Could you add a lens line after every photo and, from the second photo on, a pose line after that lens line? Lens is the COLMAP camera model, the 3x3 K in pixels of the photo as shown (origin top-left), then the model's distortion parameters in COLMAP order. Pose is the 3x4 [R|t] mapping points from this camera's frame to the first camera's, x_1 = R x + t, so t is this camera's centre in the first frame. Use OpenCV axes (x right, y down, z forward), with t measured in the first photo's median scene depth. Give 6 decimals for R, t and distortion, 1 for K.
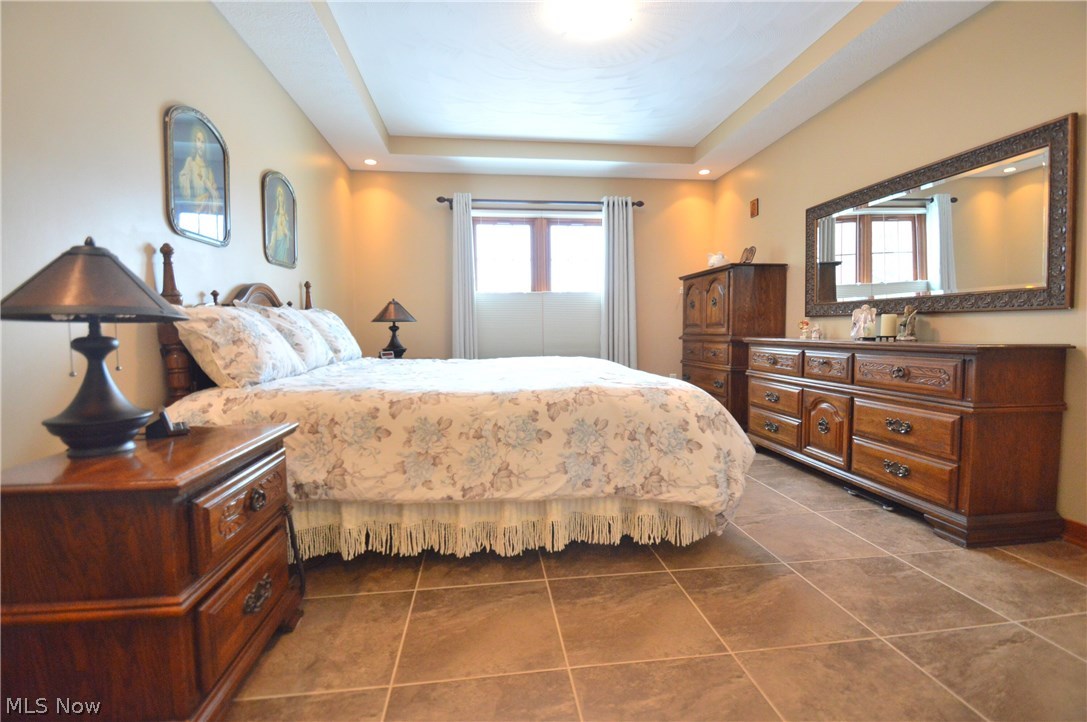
lens RADIAL K [[485.0, 0, 538.4], [0, 485.0, 354.6], [0, 0, 1]] dist [0.002407, -0.009777]
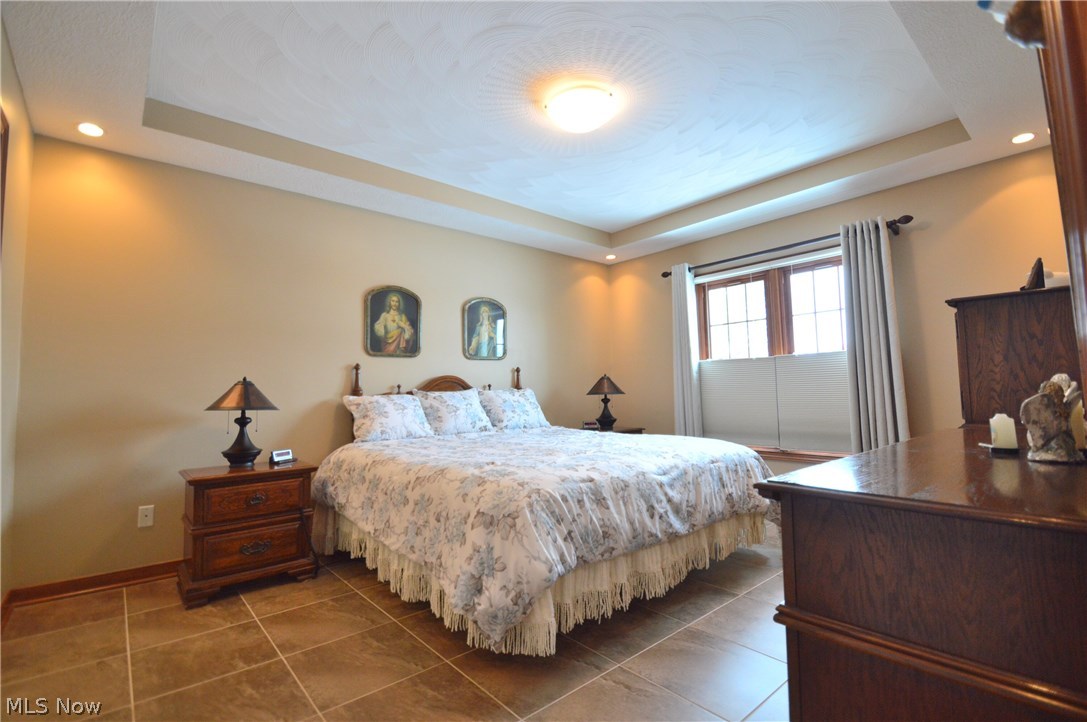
lens RADIAL K [[485.0, 0, 536.1], [0, 485.0, 355.8], [0, 0, 1]] dist [0.002407, -0.009777]
pose [[0.562607, -0.063956, -0.824247, 0.619289], [-0.029713, 0.994795, -0.097471, -0.048563], [0.826190, 0.079329, 0.557778, 0.263769]]
